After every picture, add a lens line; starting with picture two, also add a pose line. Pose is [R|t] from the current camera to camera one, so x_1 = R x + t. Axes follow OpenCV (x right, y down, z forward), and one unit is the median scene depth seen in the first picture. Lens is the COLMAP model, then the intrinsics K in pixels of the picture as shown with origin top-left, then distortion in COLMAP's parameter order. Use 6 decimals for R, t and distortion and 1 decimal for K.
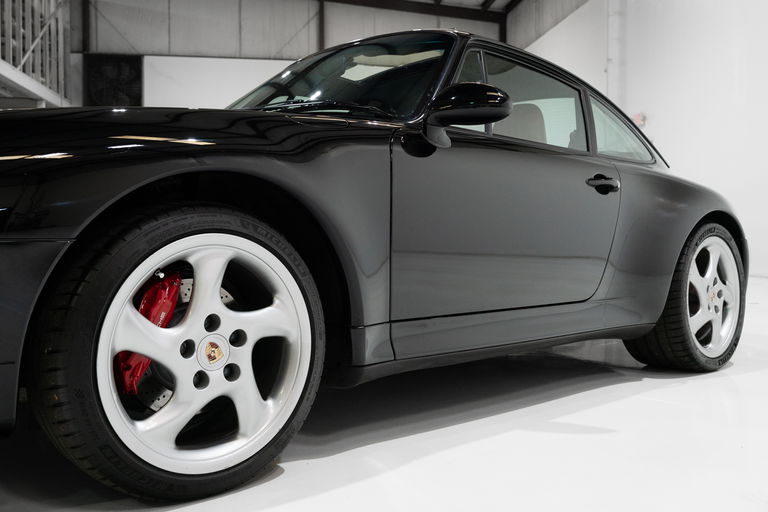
lens RADIAL K [[746.7, 0, 386.9], [0, 746.7, 254.0], [0, 0, 1]] dist [0.013424, 0.000000]
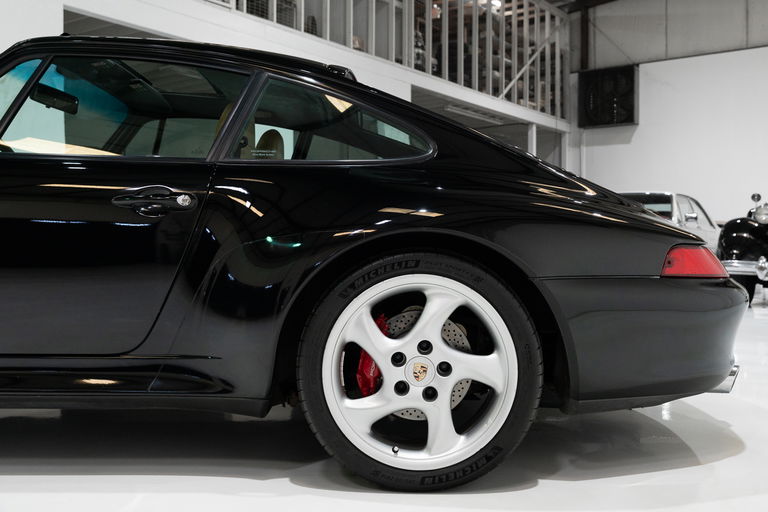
lens RADIAL K [[746.7, 0, 383.2], [0, 746.7, 257.3], [0, 0, 1]] dist [0.013424, 0.000000]
pose [[0.748730, 0.007327, -0.662835, 0.066916], [-0.014748, 0.999876, -0.005607, -0.009648], [0.662711, 0.013973, 0.748744, 0.077260]]
